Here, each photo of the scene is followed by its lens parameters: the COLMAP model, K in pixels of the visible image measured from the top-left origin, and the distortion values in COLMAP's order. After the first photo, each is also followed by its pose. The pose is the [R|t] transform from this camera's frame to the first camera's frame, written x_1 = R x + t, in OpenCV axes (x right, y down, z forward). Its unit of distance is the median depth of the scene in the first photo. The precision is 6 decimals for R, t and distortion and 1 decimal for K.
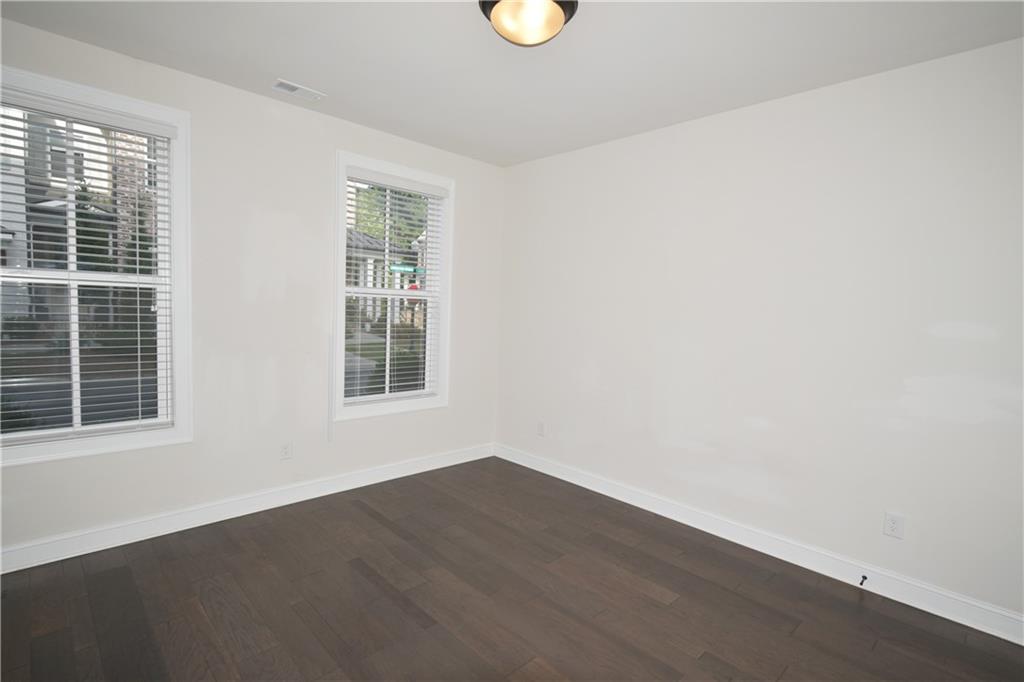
lens RADIAL K [[511.0, 0, 512.0], [0, 511.0, 341.0], [0, 0, 1]] dist [-0.000350, 0.000104]
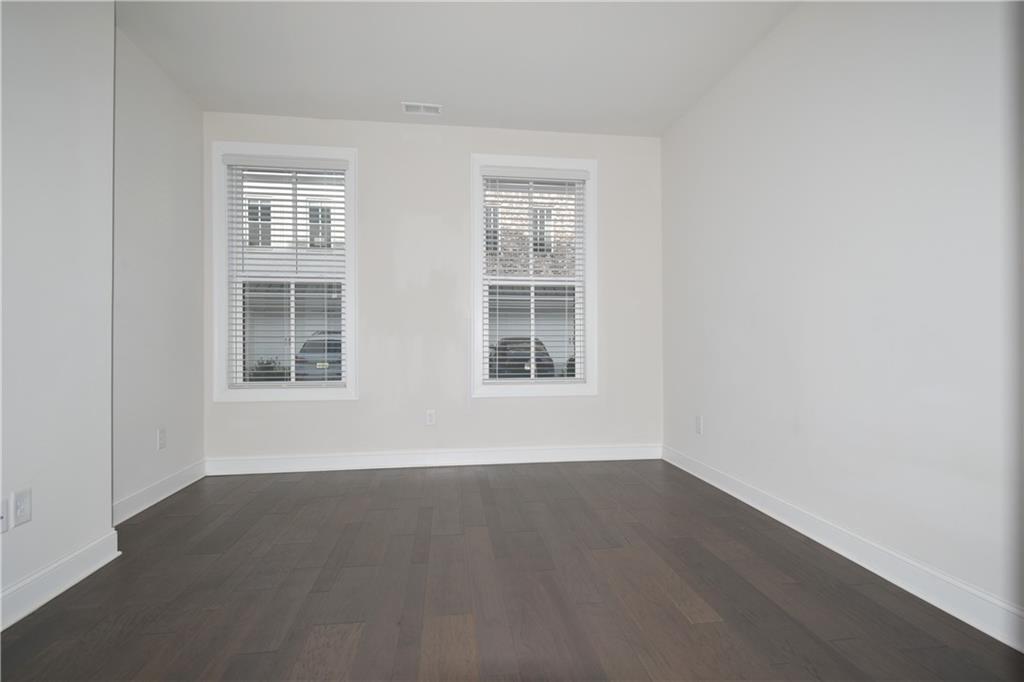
lens RADIAL K [[511.0, 0, 512.0], [0, 511.0, 341.0], [0, 0, 1]] dist [-0.000350, 0.000104]
pose [[0.806964, -0.001593, -0.590599, 0.374526], [-0.014575, 0.999638, -0.022611, 0.058667], [0.590421, 0.026854, 0.806648, 0.153001]]
